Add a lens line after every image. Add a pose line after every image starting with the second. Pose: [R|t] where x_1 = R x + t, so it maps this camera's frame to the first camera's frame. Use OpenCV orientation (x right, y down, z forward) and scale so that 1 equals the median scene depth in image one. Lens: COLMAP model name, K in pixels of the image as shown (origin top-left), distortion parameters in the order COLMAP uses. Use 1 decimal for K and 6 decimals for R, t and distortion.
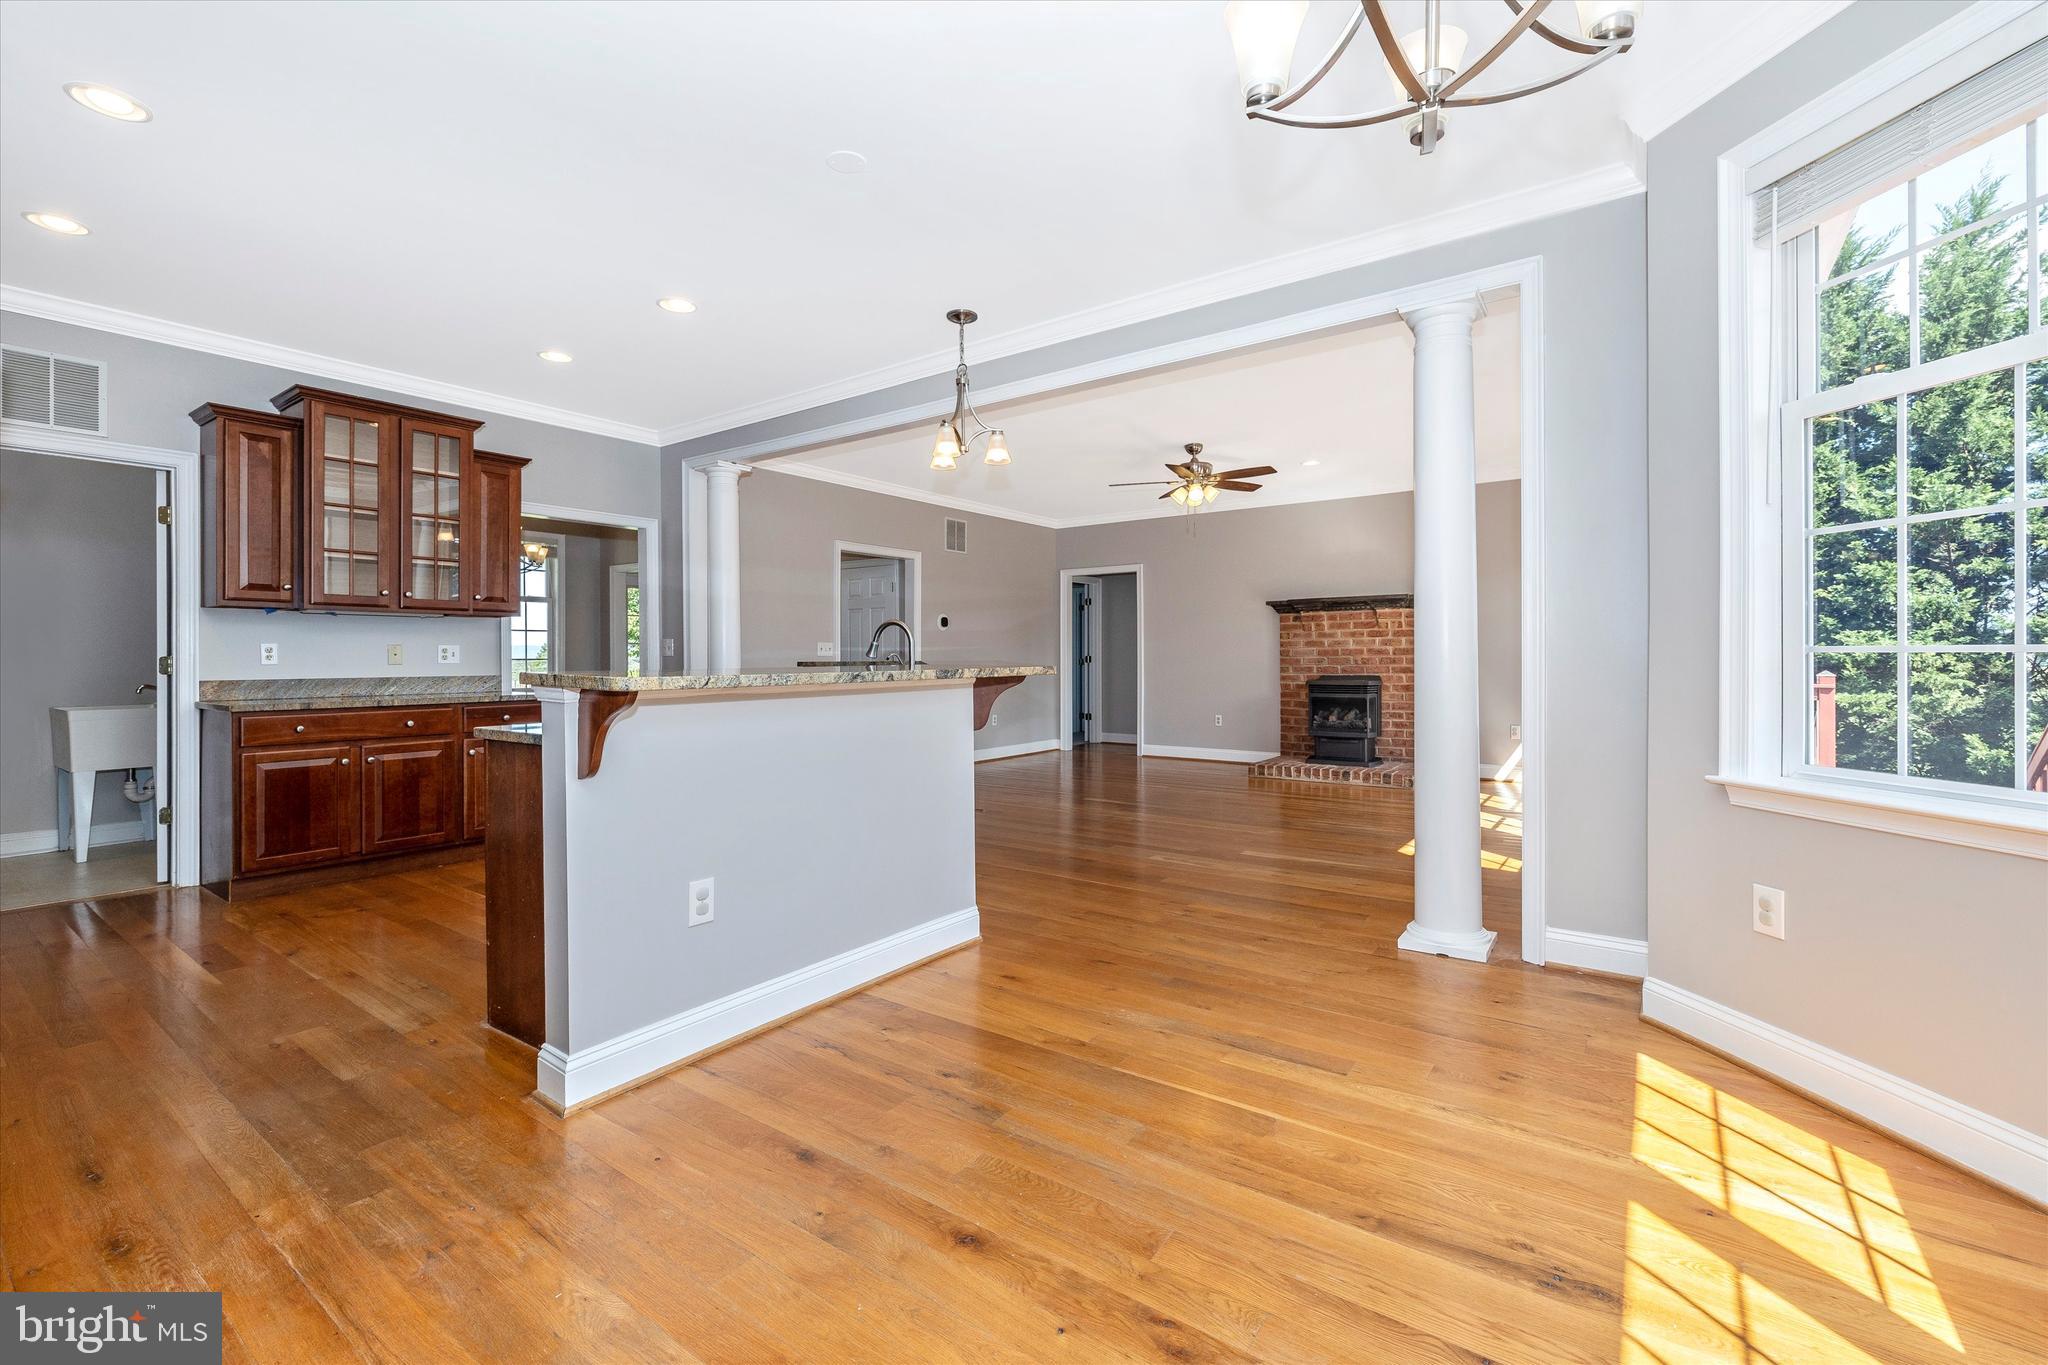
lens RADIAL K [[897.8, 0, 1027.5], [0, 897.8, 659.2], [0, 0, 1]] dist [-0.000880, -0.001251]
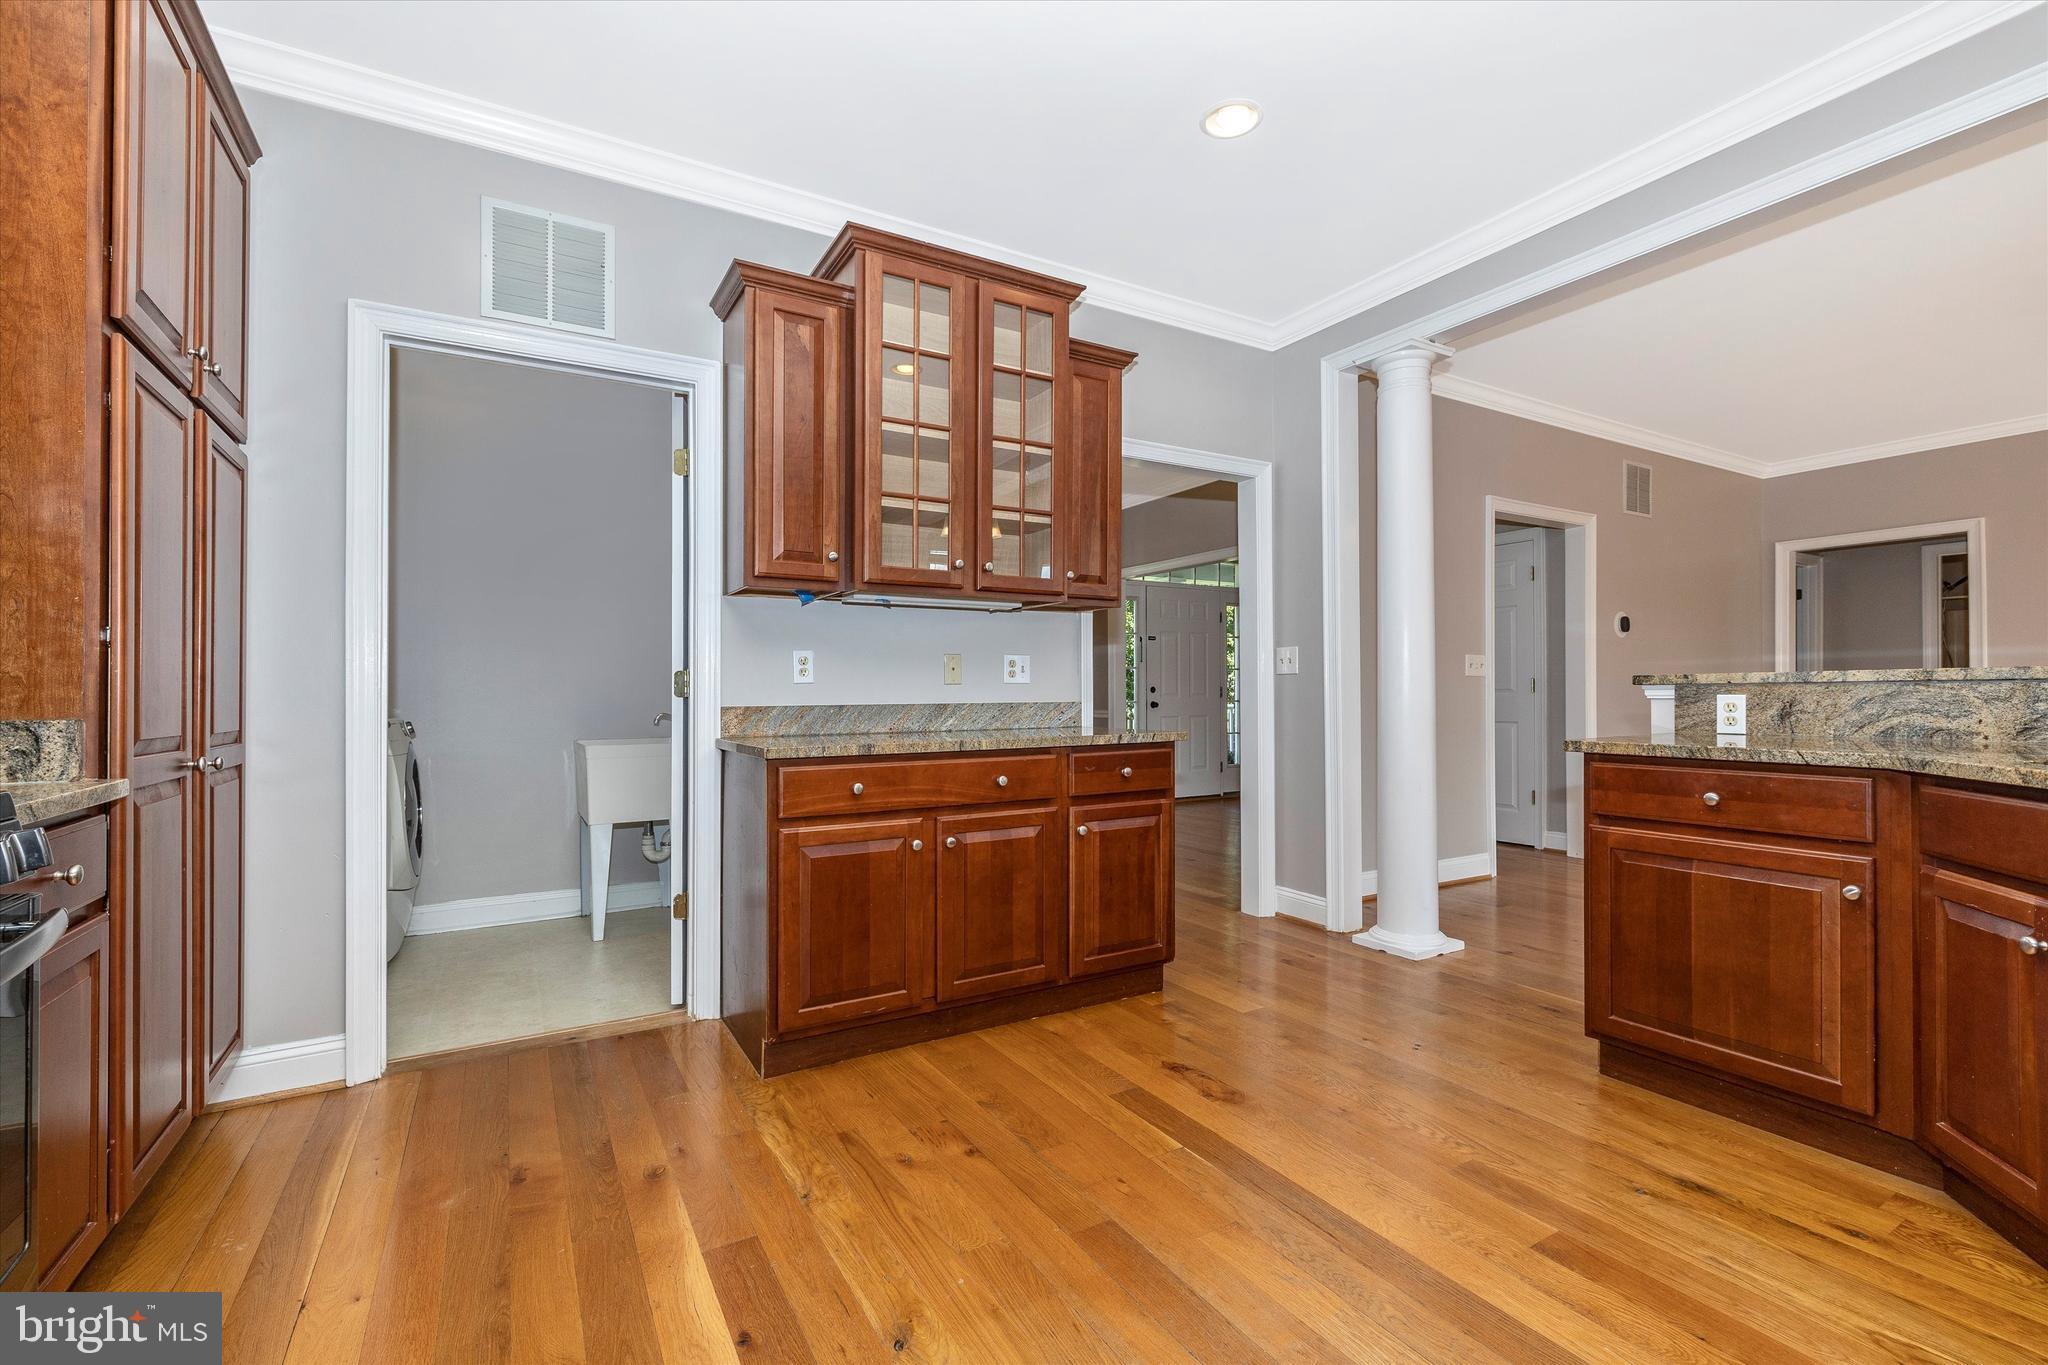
lens RADIAL K [[897.8, 0, 1026.7], [0, 897.8, 683.7], [0, 0, 1]] dist [-0.000880, -0.001251]
pose [[0.920434, -0.005539, -0.390858, -0.425352], [0.001244, 0.999936, -0.011240, 0.013894], [0.390895, 0.009860, 0.920383, 0.445064]]
